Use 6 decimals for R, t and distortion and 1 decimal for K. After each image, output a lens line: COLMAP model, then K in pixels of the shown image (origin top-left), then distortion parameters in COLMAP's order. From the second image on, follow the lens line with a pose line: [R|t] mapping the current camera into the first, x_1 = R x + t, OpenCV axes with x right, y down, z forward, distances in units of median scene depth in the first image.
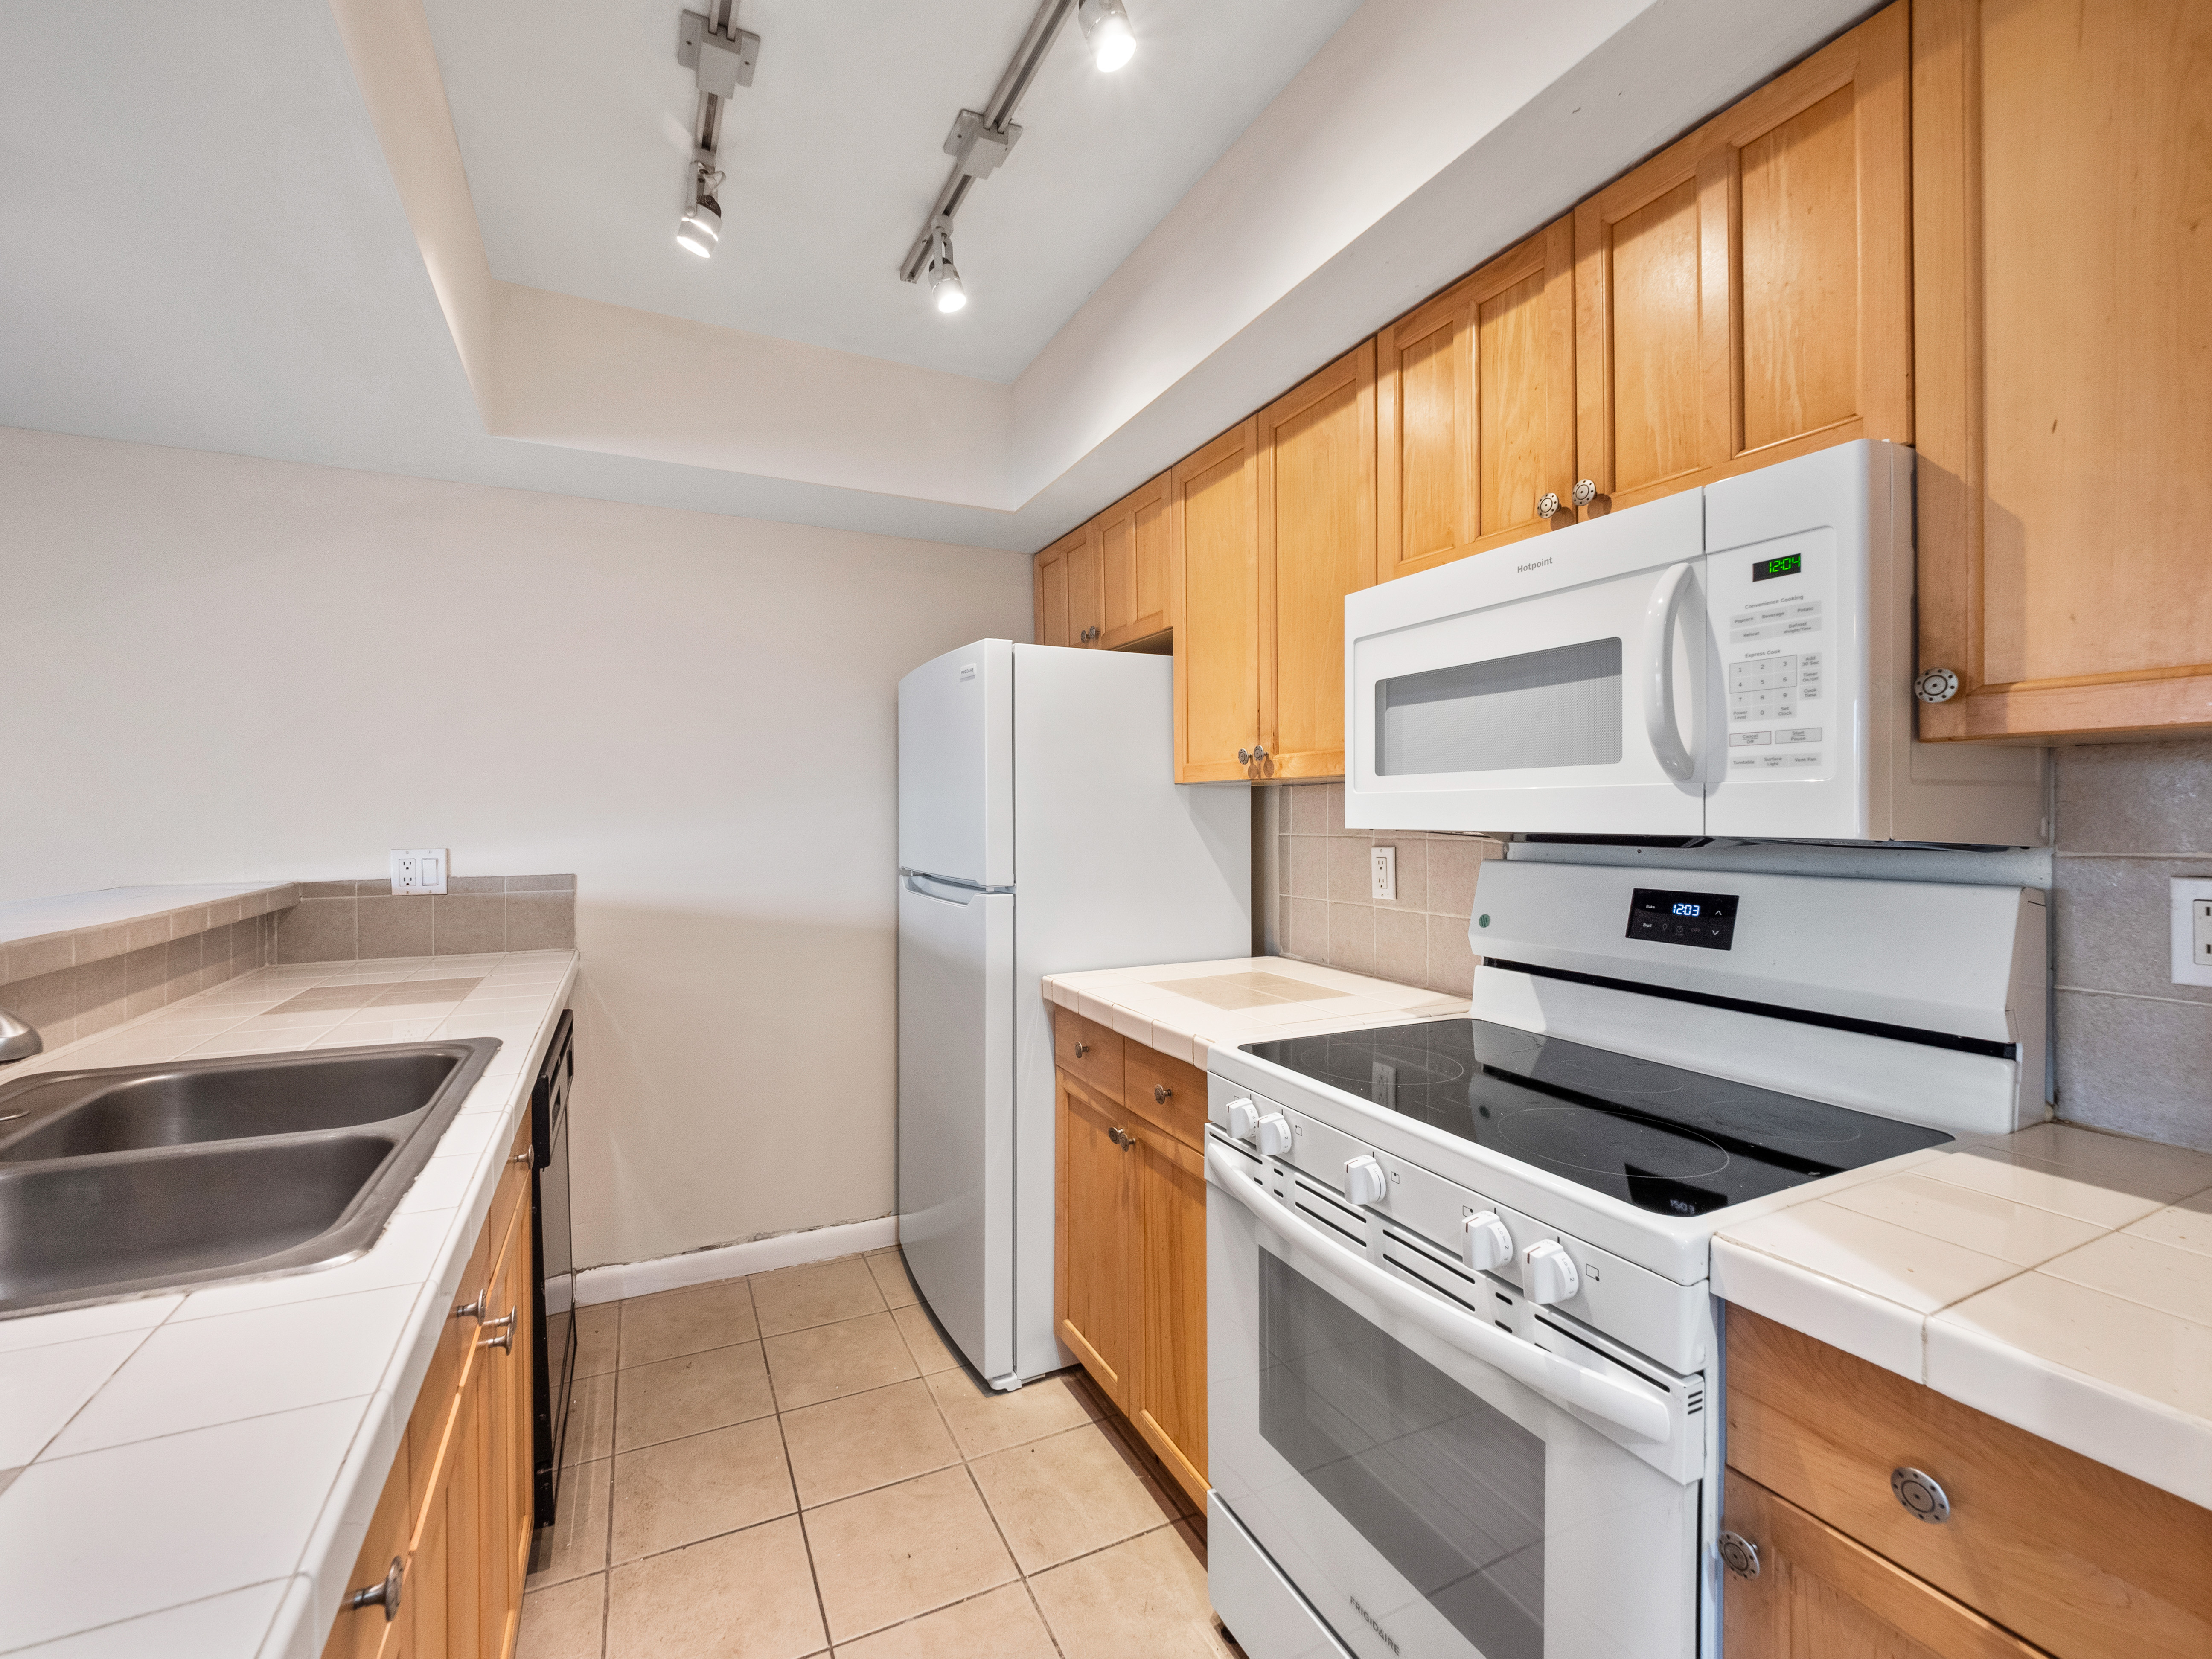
lens RADIAL K [[936.0, 0, 1090.8], [0, 936.0, 819.0], [0, 0, 1]] dist [0.005295, -0.008180]
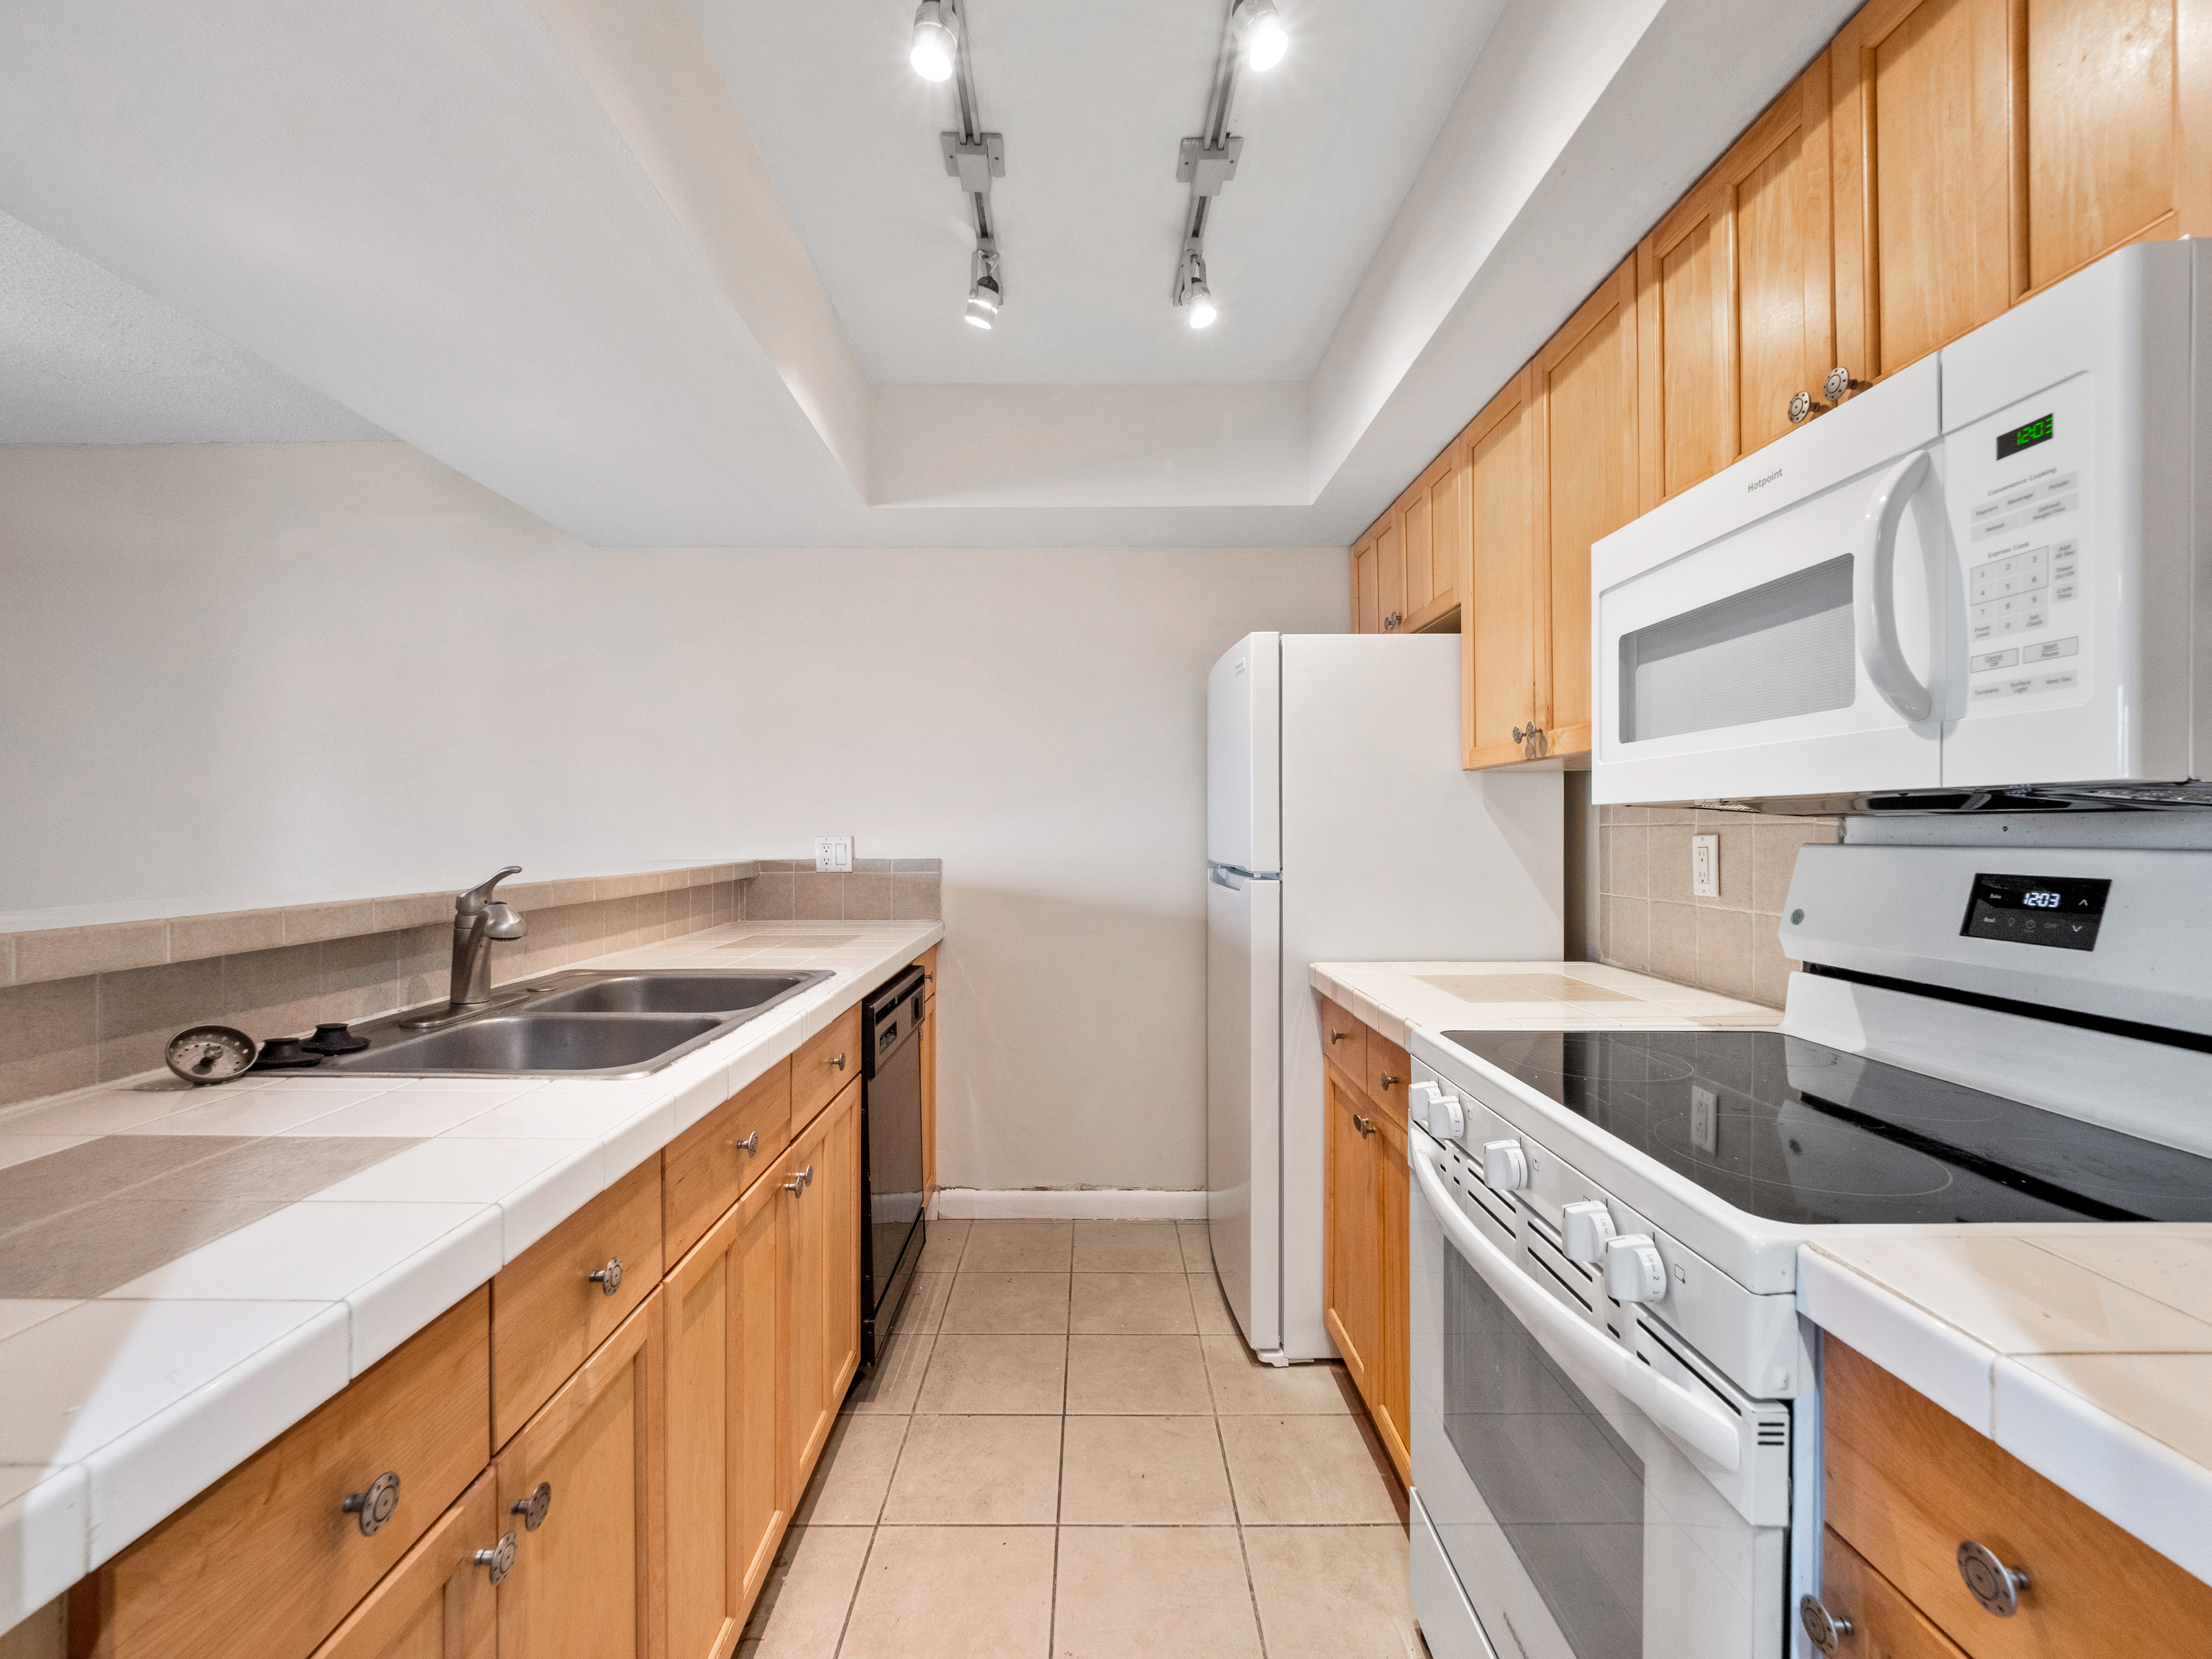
lens RADIAL K [[946.0, 0, 1103.0], [0, 946.0, 832.7], [0, 0, 1]] dist [-0.003146, -0.000026]
pose [[0.906008, 0.002393, -0.423253, 0.232062], [-0.003378, 0.999993, -0.001578, 0.039942], [0.423247, 0.002859, 0.906010, -0.020286]]
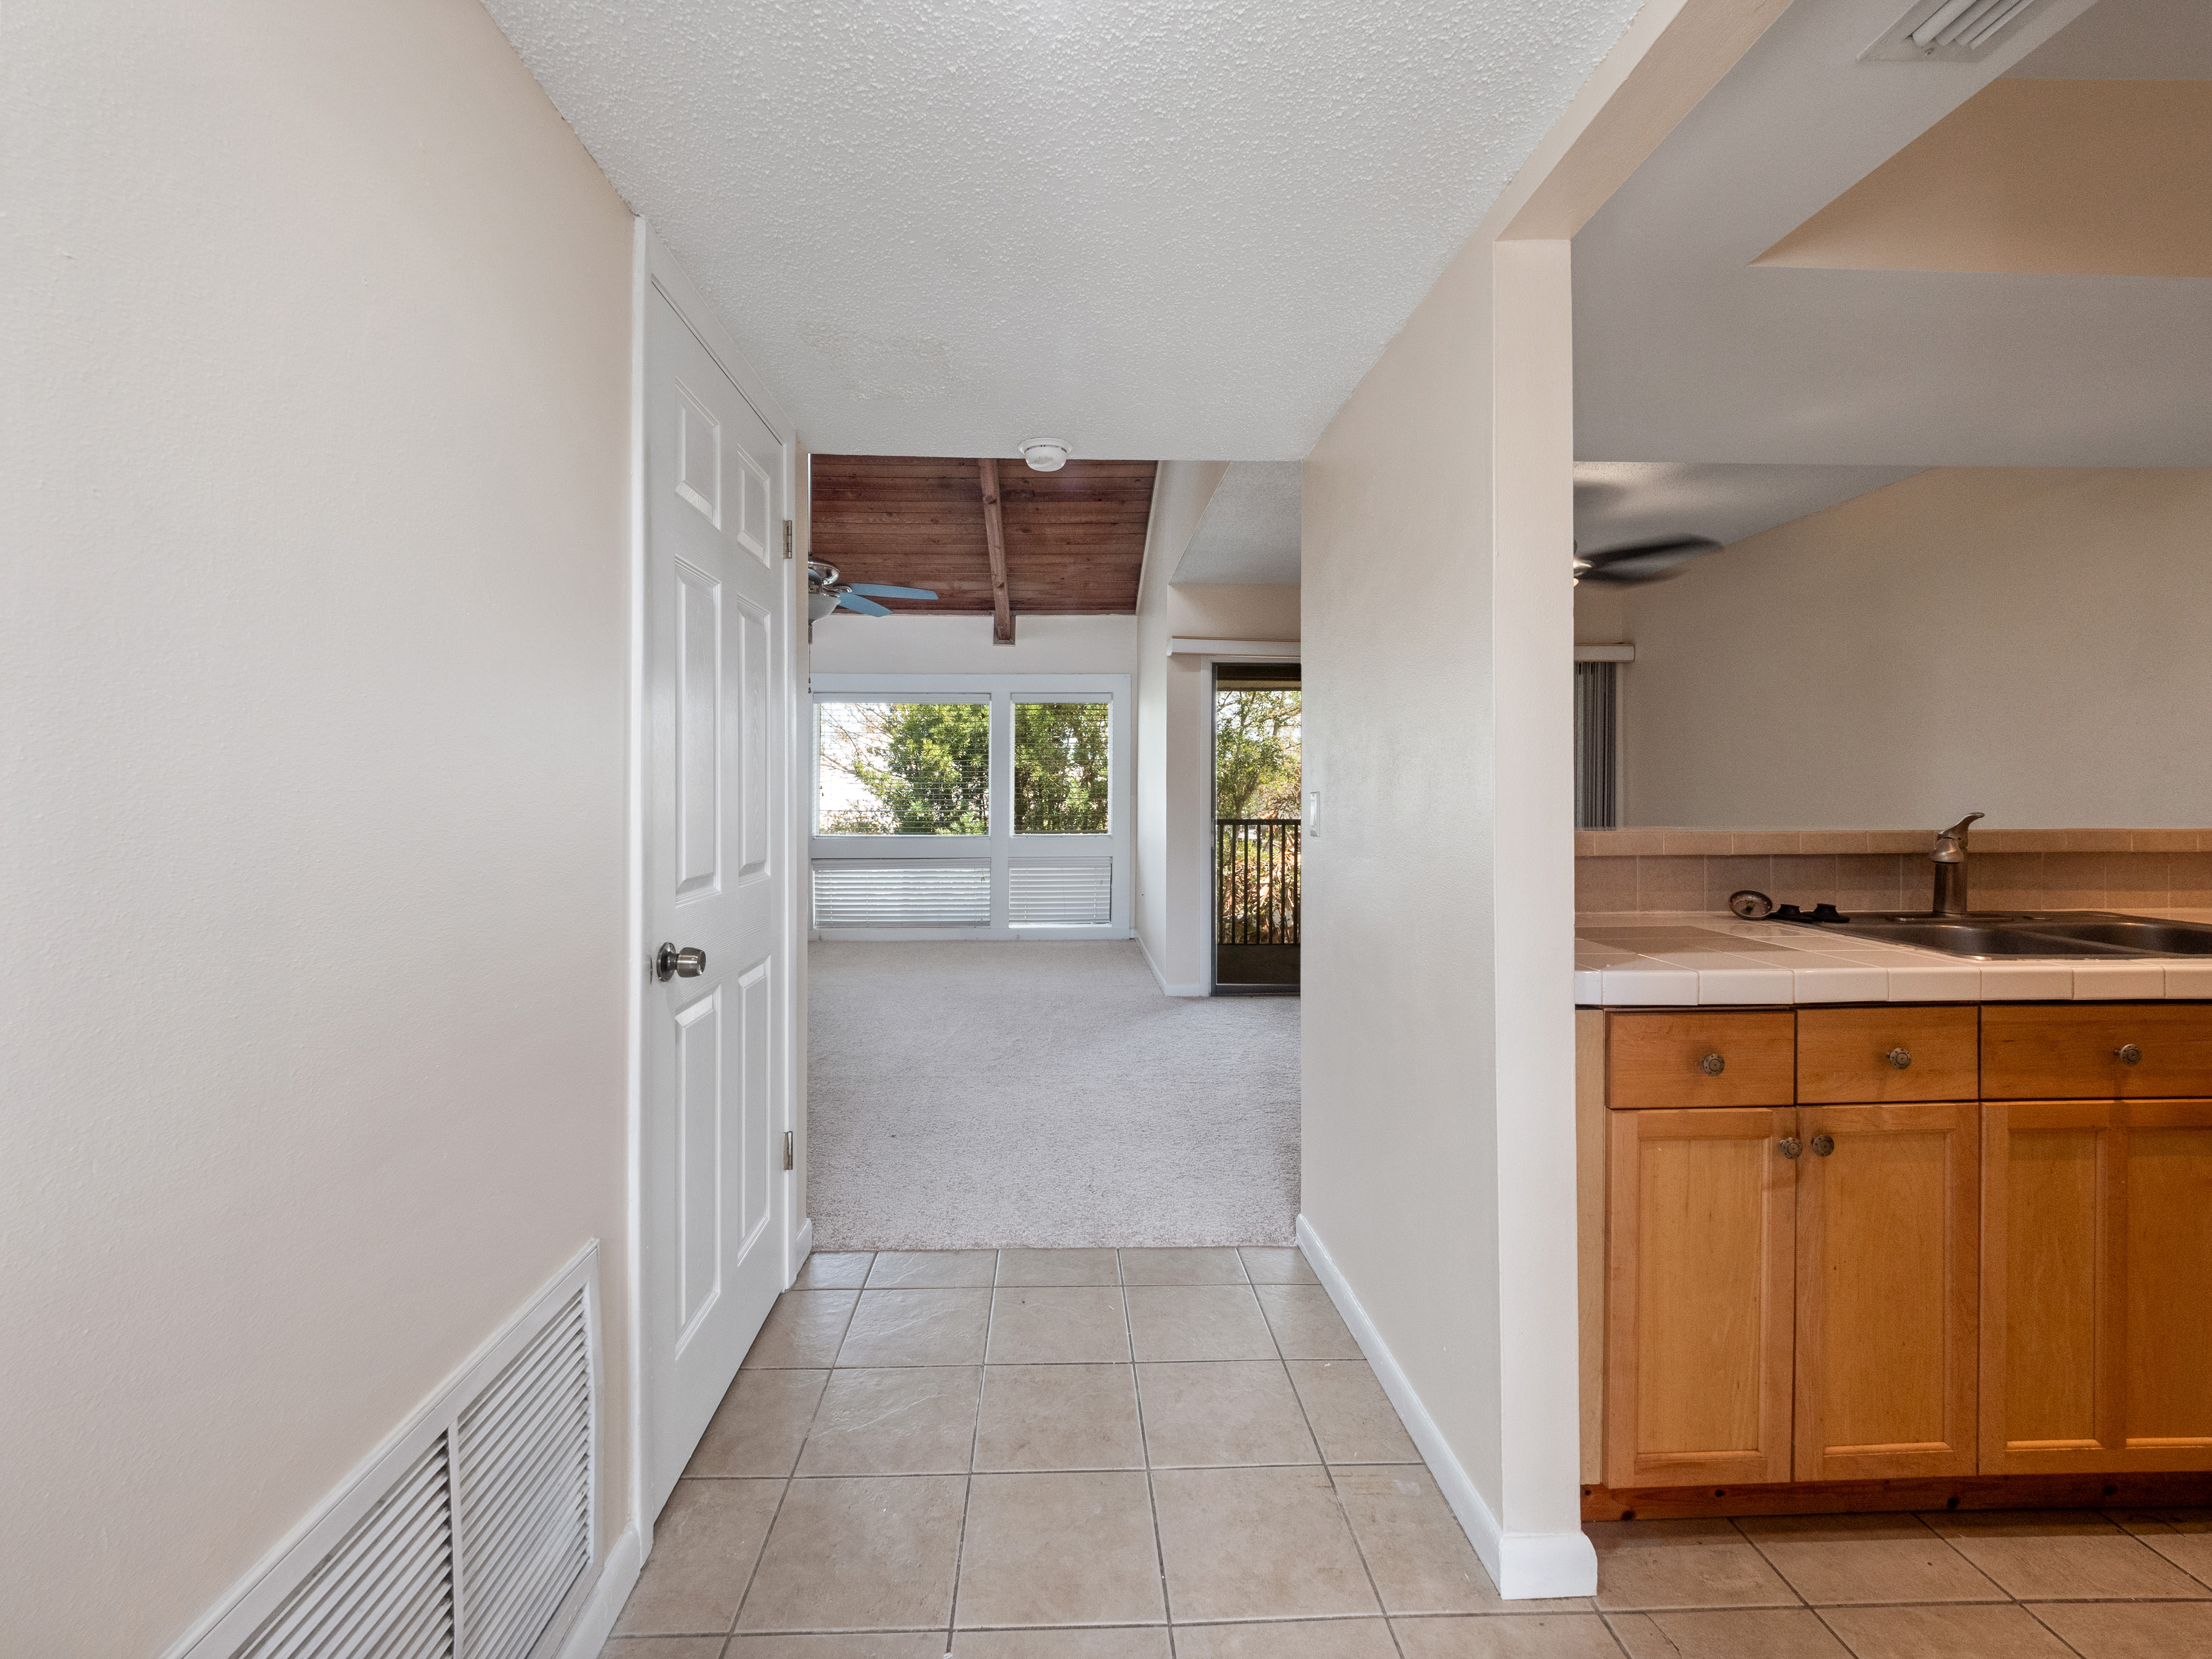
lens RADIAL K [[946.8, 0, 1104.8], [0, 946.8, 792.0], [0, 0, 1]] dist [0.000622, 0.000364]
pose [[-0.389550, 0.008311, -0.920968, 0.870605], [-0.002151, 0.999948, 0.009934, 0.036503], [0.921003, 0.005851, -0.389512, 0.015990]]
